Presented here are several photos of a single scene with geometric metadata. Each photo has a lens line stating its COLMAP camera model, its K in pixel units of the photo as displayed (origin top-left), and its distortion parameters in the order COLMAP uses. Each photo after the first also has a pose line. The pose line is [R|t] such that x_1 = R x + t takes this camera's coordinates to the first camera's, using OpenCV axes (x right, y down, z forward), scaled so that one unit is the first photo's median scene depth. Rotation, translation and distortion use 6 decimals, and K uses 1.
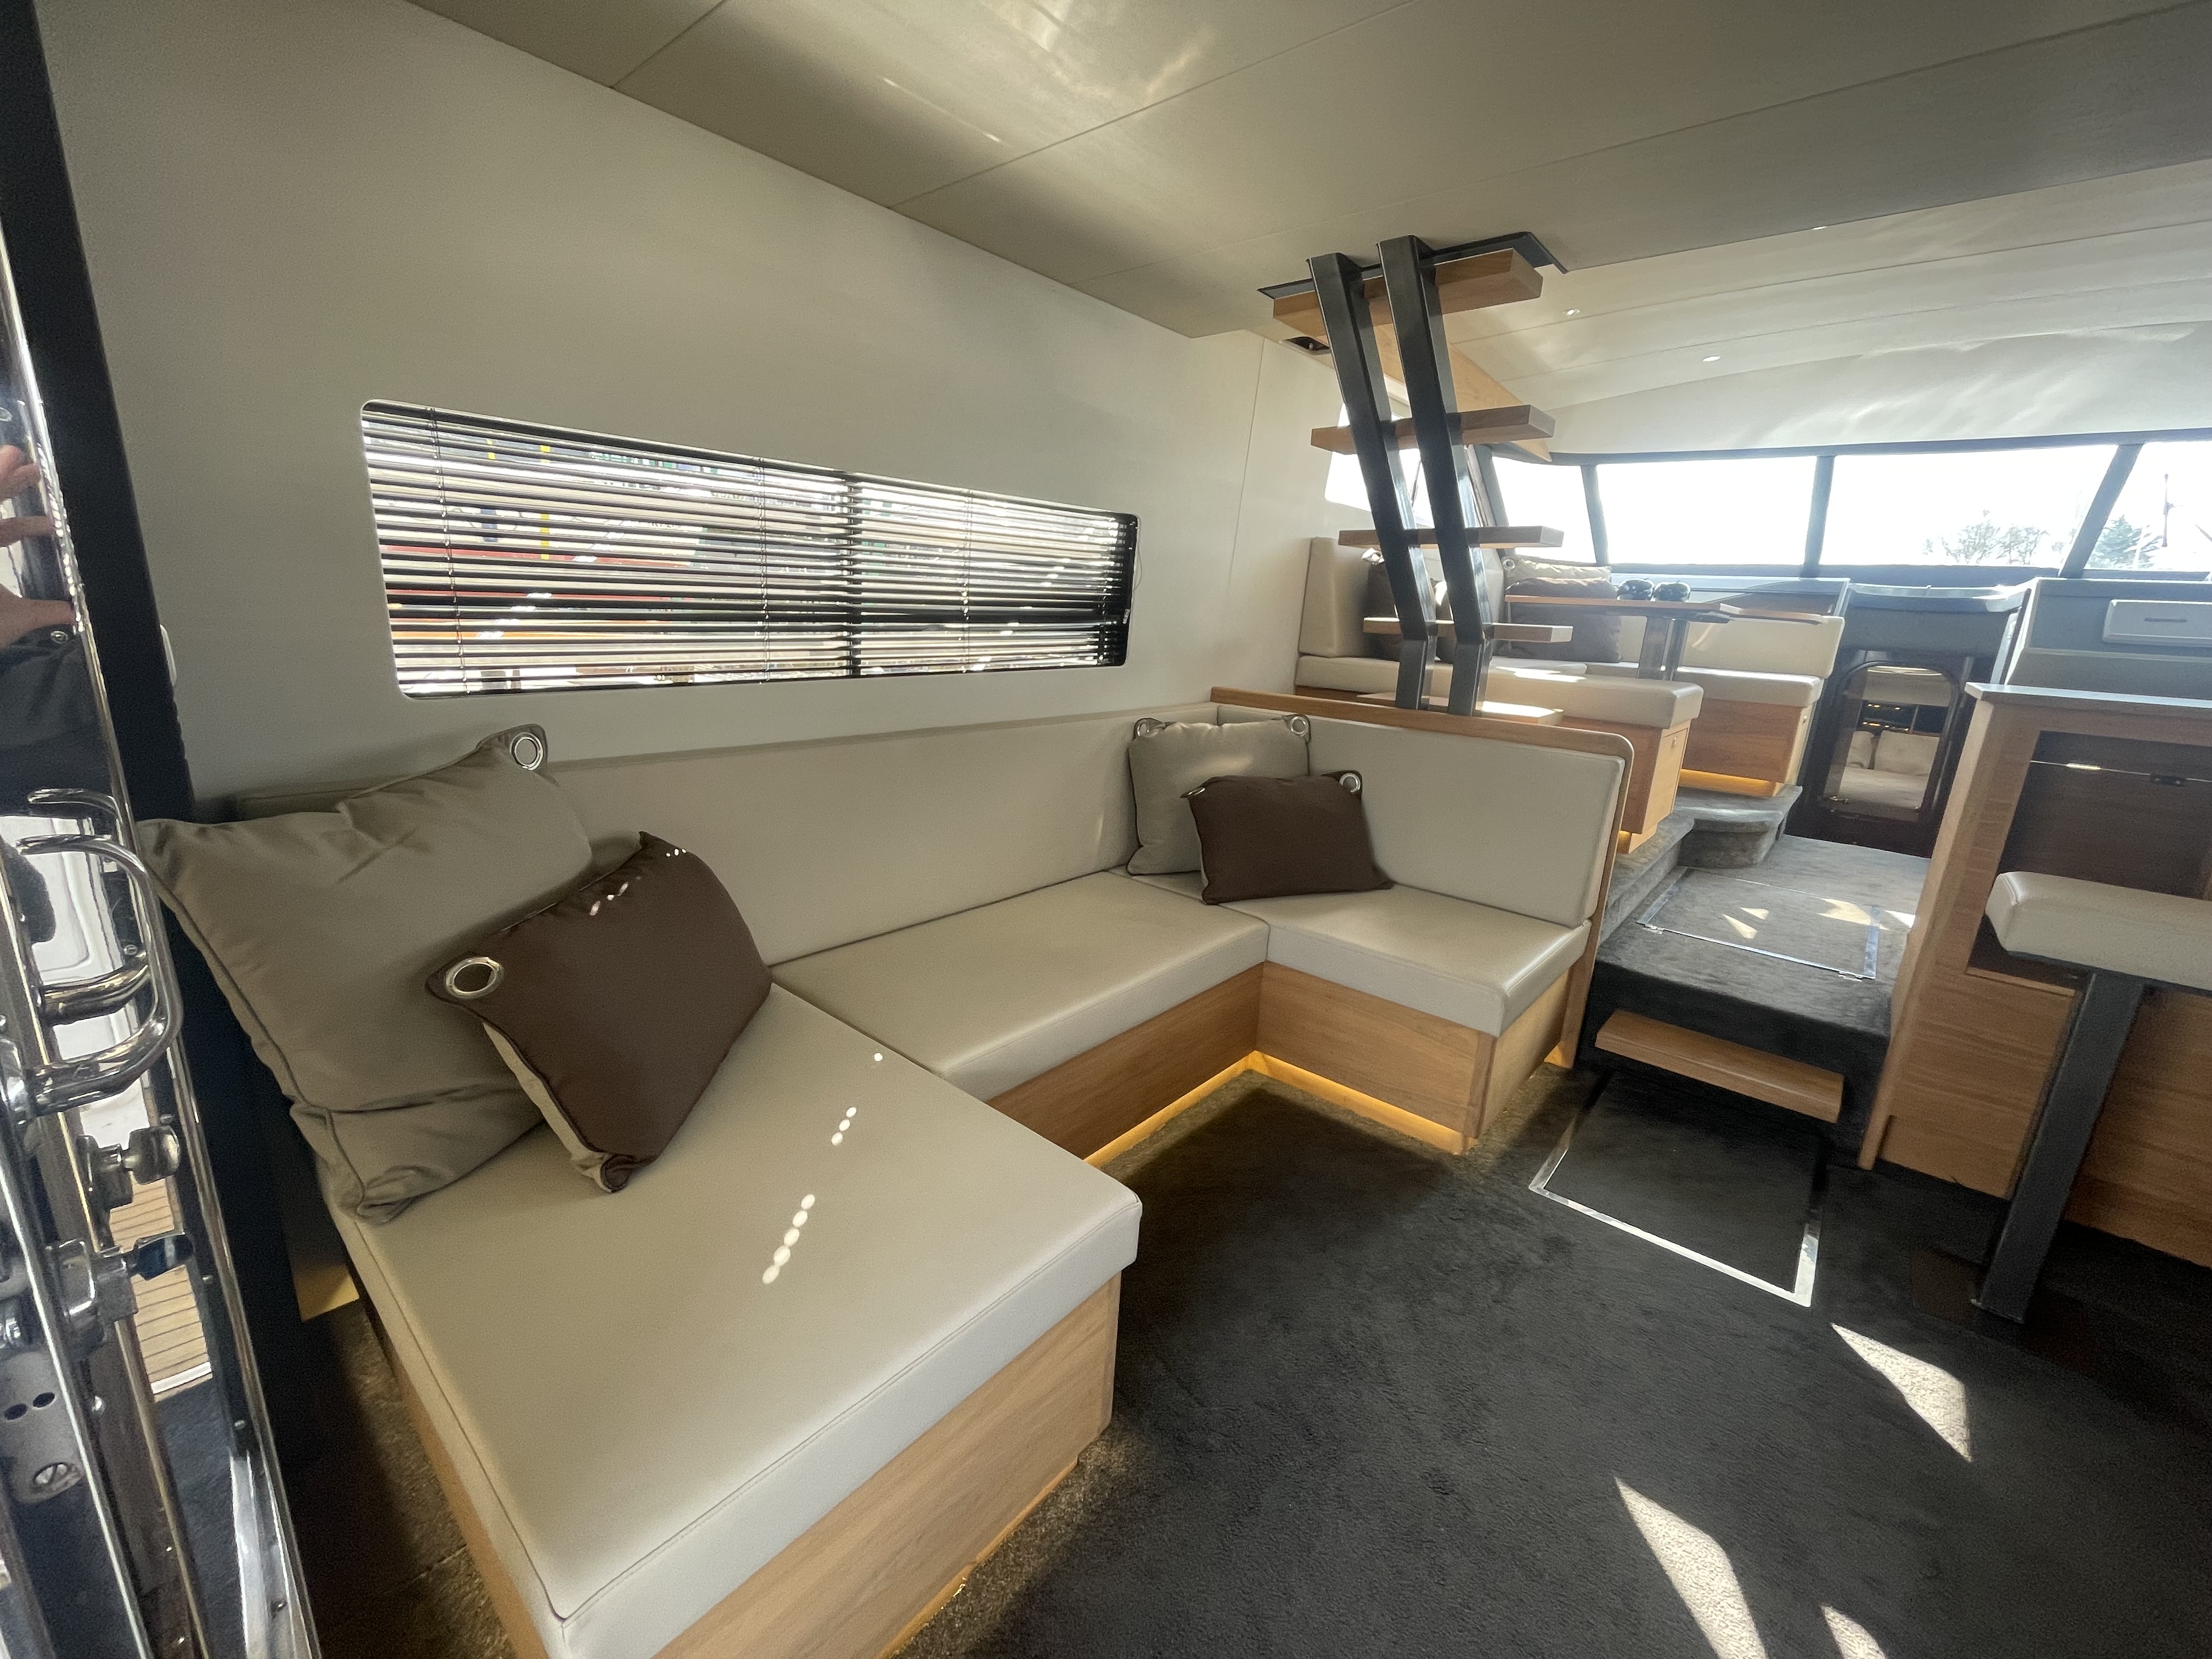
lens RADIAL K [[896.2, 0, 1106.4], [0, 896.2, 825.8], [0, 0, 1]] dist [-0.000812, -0.000609]
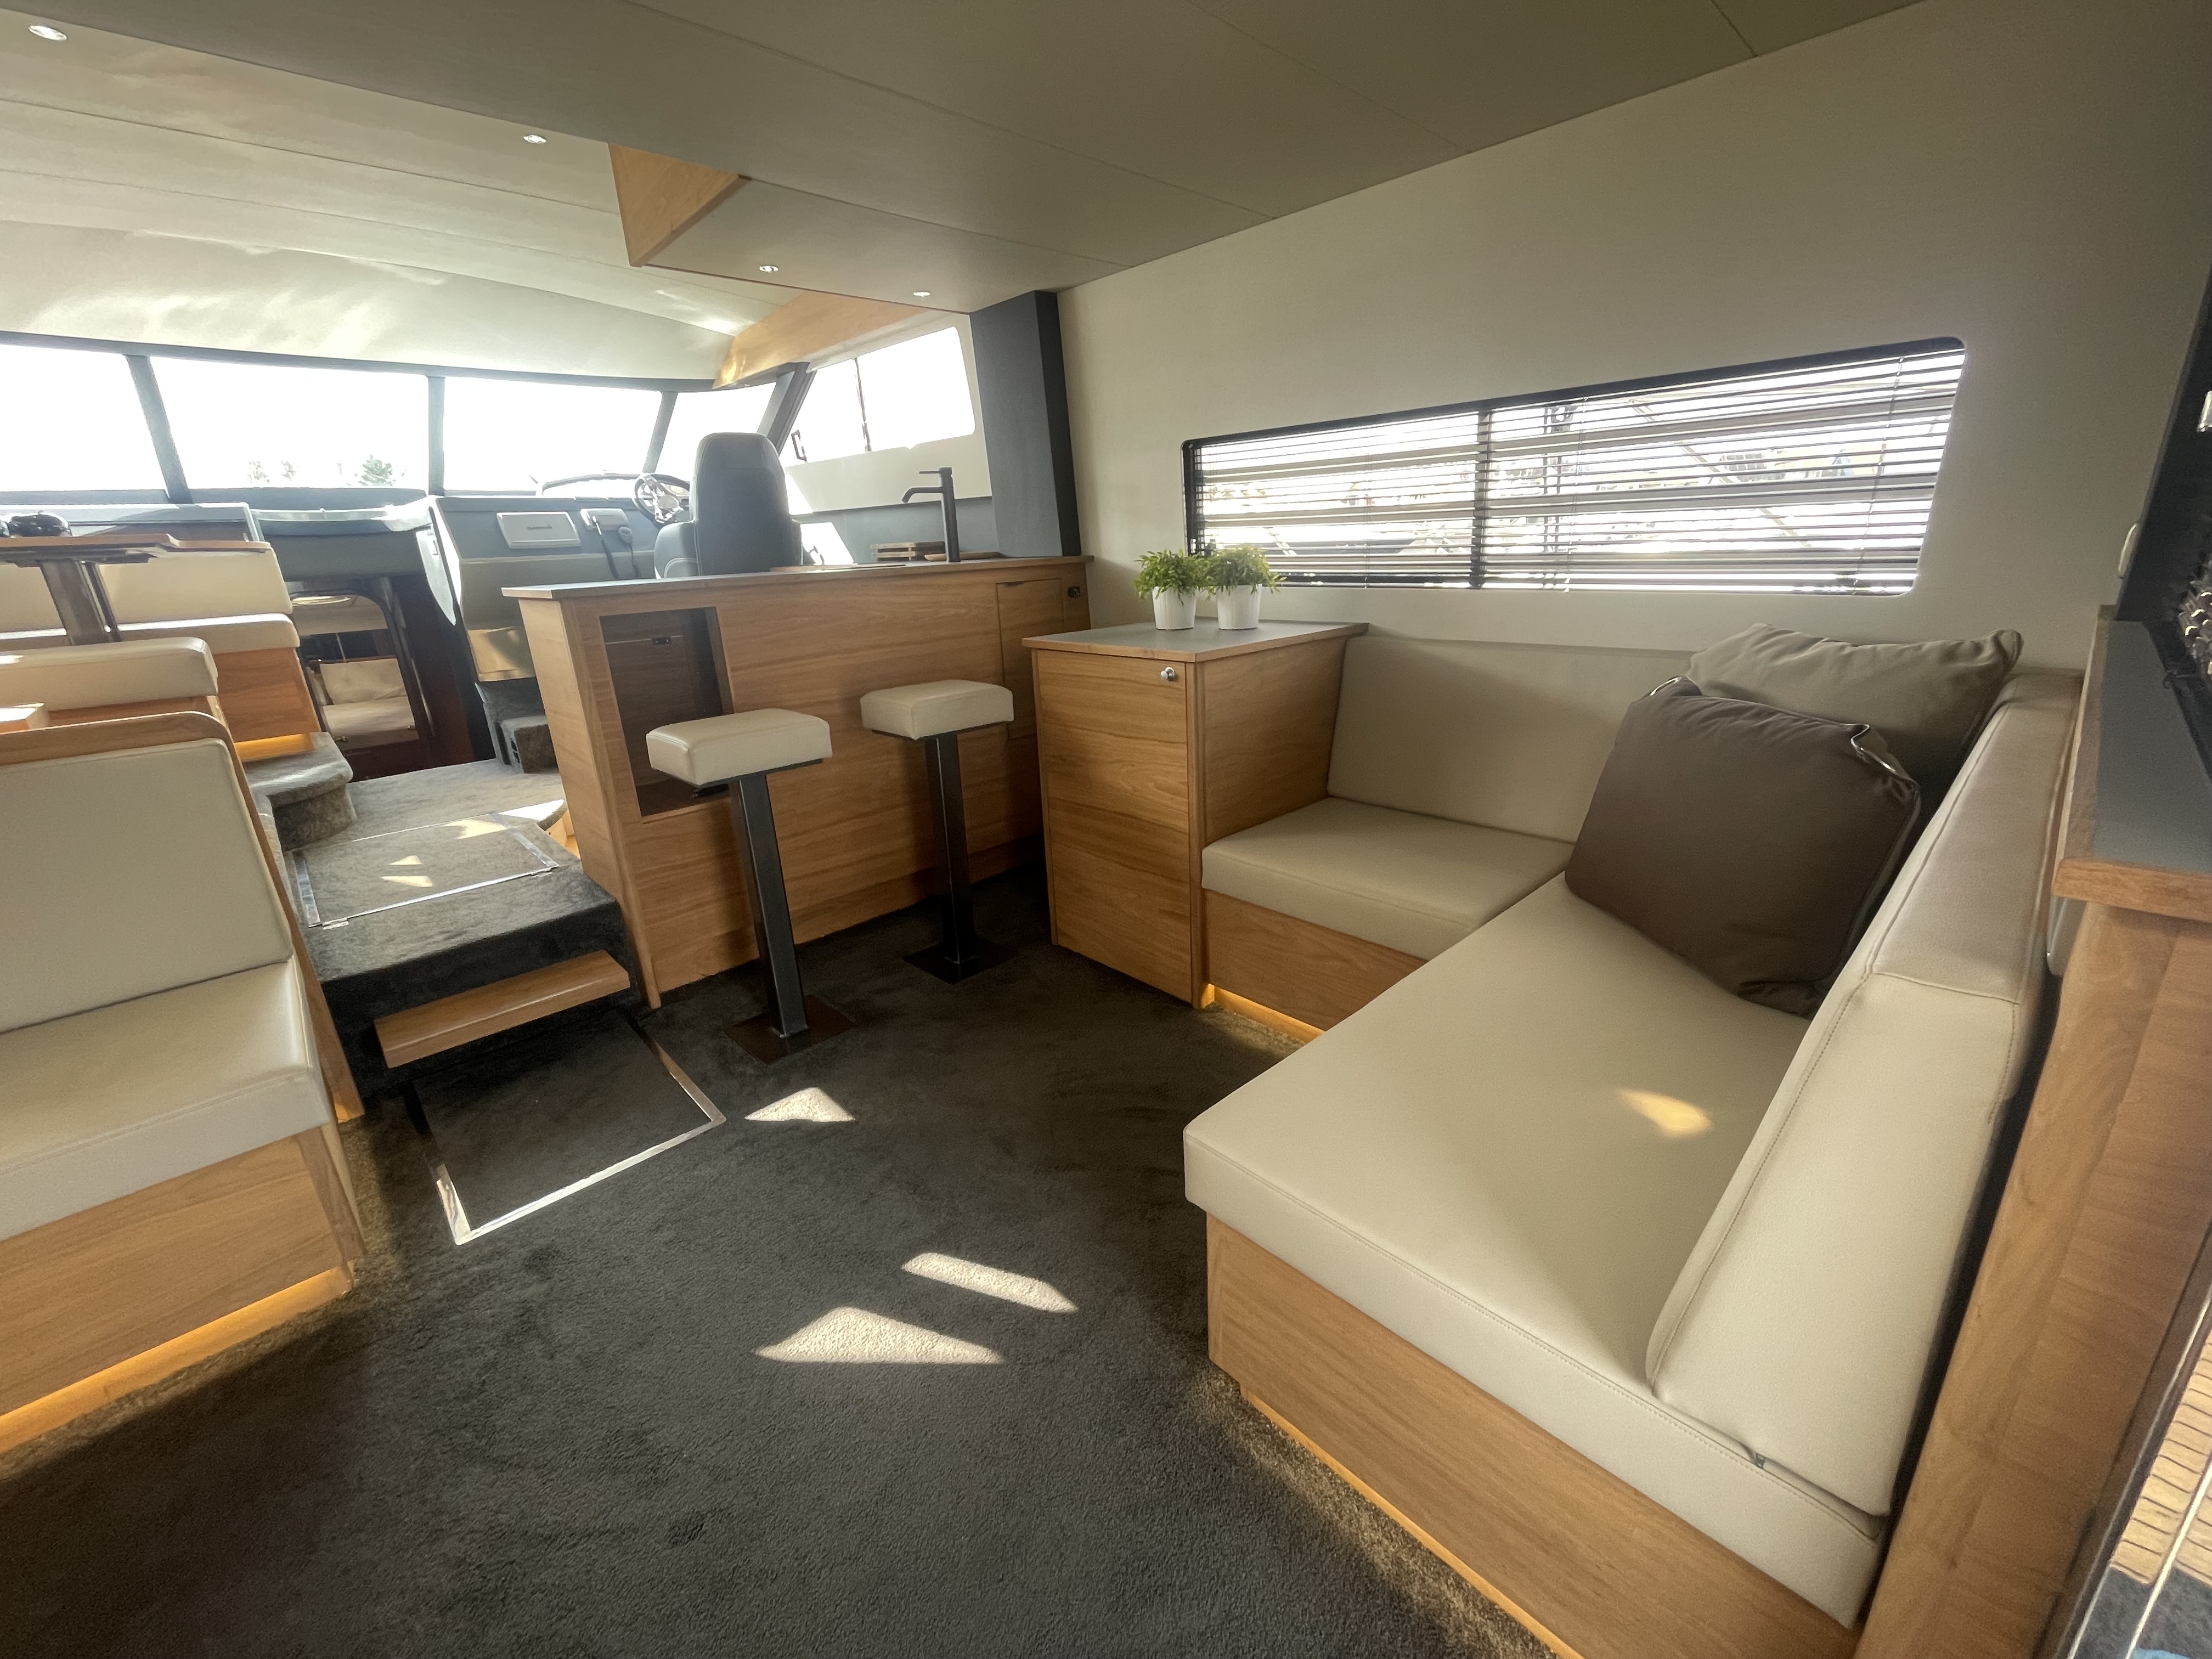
lens RADIAL K [[896.2, 0, 1106.4], [0, 896.2, 825.8], [0, 0, 1]] dist [-0.000812, -0.000609]
pose [[0.091339, -0.359135, 0.928805, -0.089245], [0.293589, 0.900959, 0.319497, -0.028988], [-0.951558, 0.243505, 0.187731, 0.149750]]
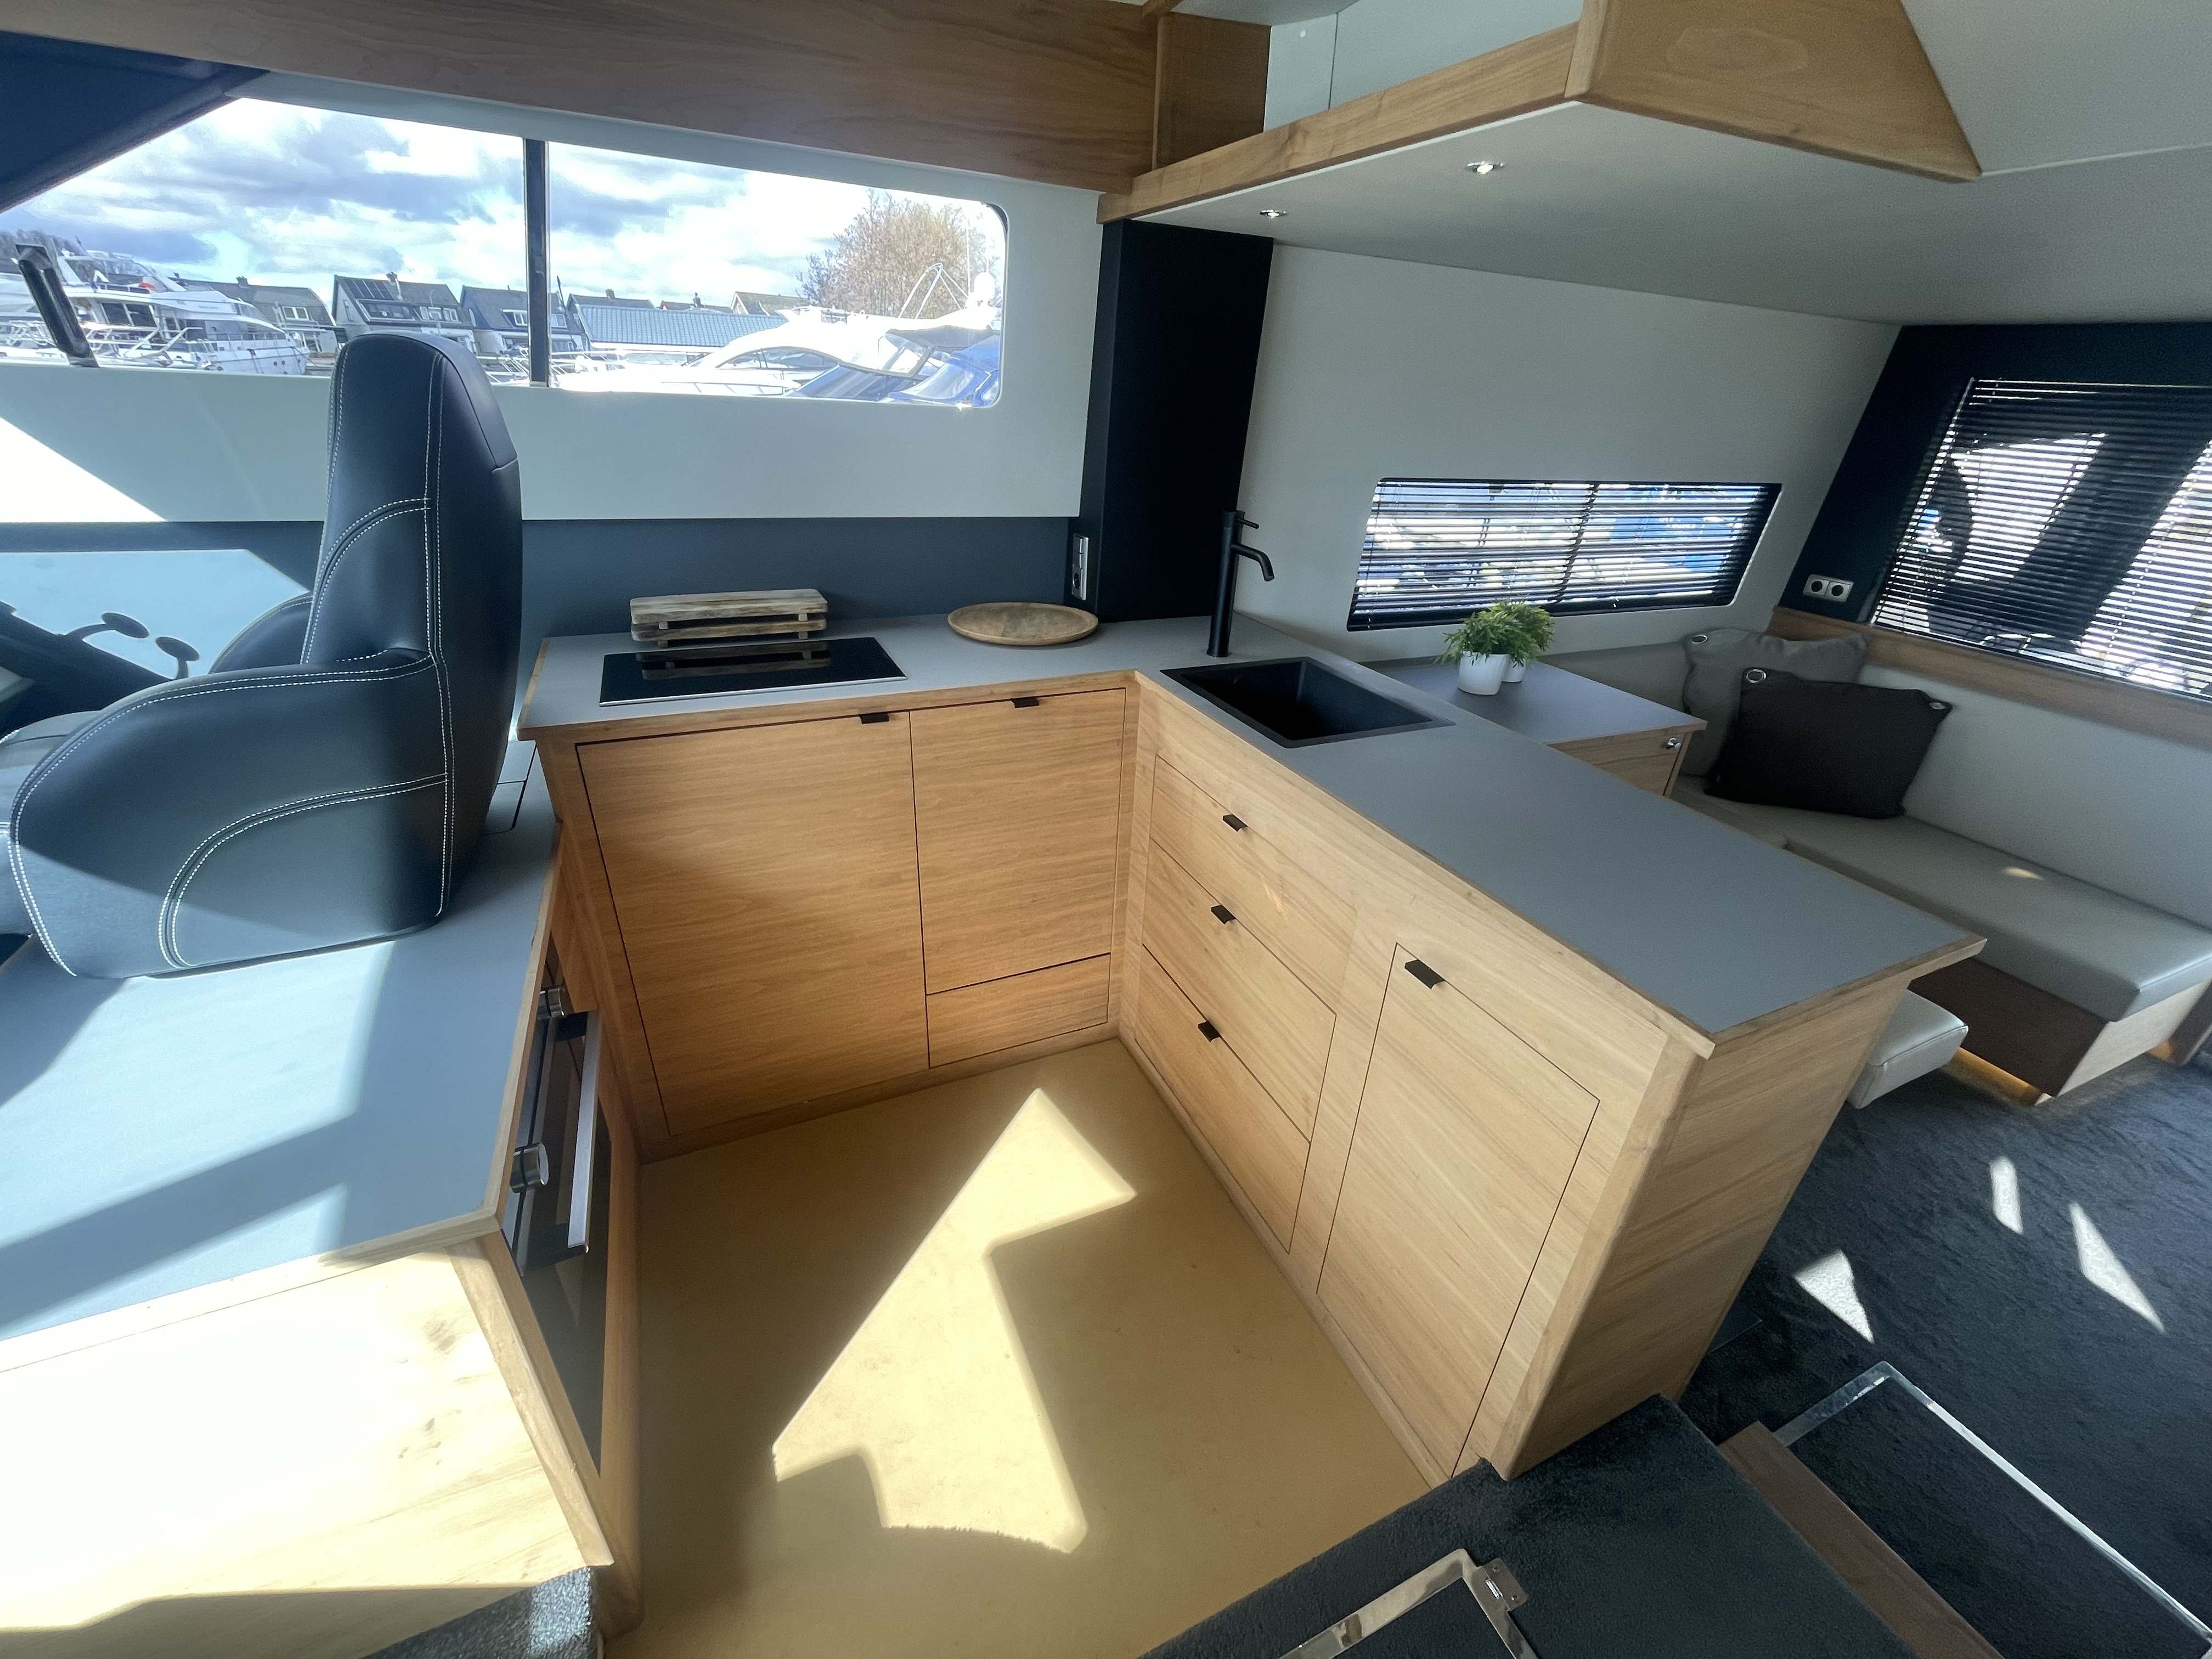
lens RADIAL K [[896.2, 0, 1106.4], [0, 896.2, 825.8], [0, 0, 1]] dist [-0.000812, -0.000609]
pose [[-0.903406, -0.270398, 0.332780, 1.058063], [0.017113, 0.752742, 0.658093, -0.474570], [-0.428444, 0.600220, -0.675405, 1.268227]]
